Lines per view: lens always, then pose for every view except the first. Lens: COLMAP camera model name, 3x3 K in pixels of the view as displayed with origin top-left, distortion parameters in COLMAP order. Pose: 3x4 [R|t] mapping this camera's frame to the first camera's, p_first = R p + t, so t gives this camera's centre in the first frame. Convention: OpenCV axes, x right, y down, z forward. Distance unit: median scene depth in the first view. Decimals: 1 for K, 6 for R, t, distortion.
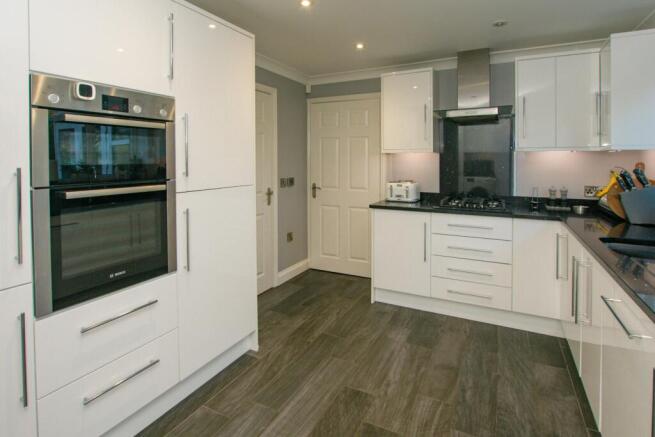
lens RADIAL K [[331.0, 0, 327.5], [0, 331.0, 218.5], [0, 0, 1]] dist [-0.054085, -0.000008]
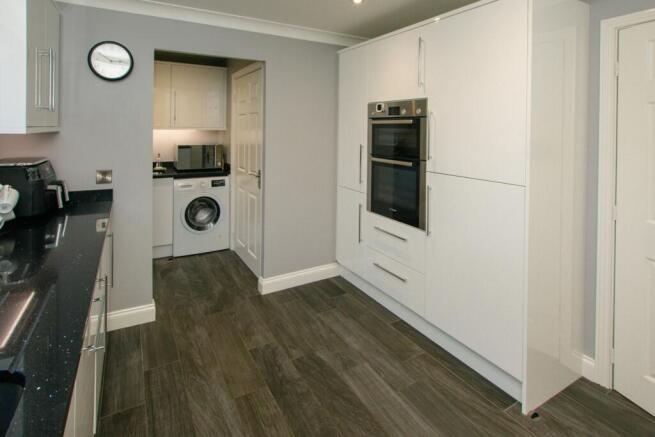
lens RADIAL K [[331.0, 0, 327.5], [0, 331.0, 218.5], [0, 0, 1]] dist [-0.054085, -0.000008]
pose [[-0.549746, 0.200397, -0.810938, 0.747110], [-0.169770, 0.923733, 0.343360, -0.251815], [0.817898, 0.326434, -0.473797, 1.186140]]
